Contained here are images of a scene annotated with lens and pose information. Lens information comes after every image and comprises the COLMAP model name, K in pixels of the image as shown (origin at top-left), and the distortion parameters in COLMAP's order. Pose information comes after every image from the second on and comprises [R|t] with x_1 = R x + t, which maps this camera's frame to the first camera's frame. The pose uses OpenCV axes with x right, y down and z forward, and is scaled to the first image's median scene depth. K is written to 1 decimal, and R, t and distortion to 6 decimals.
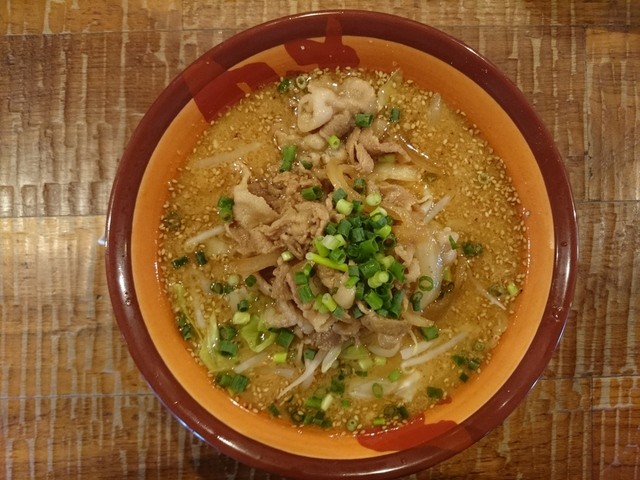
lens RADIAL K [[507.4, 0, 320.0], [0, 507.4, 240.0], [0, 0, 1]] dist [0.138074, -0.214620]
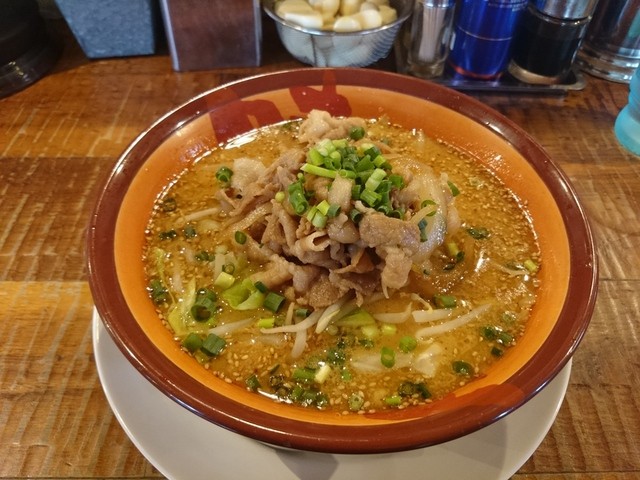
lens RADIAL K [[507.4, 0, 320.0], [0, 507.4, 240.0], [0, 0, 1]] dist [0.138074, -0.214620]
pose [[0.999921, 0.001481, -0.012475, 0.018776], [-0.009196, 0.762852, -0.646507, 0.656284], [0.008559, 0.646571, 0.762806, 0.288929]]
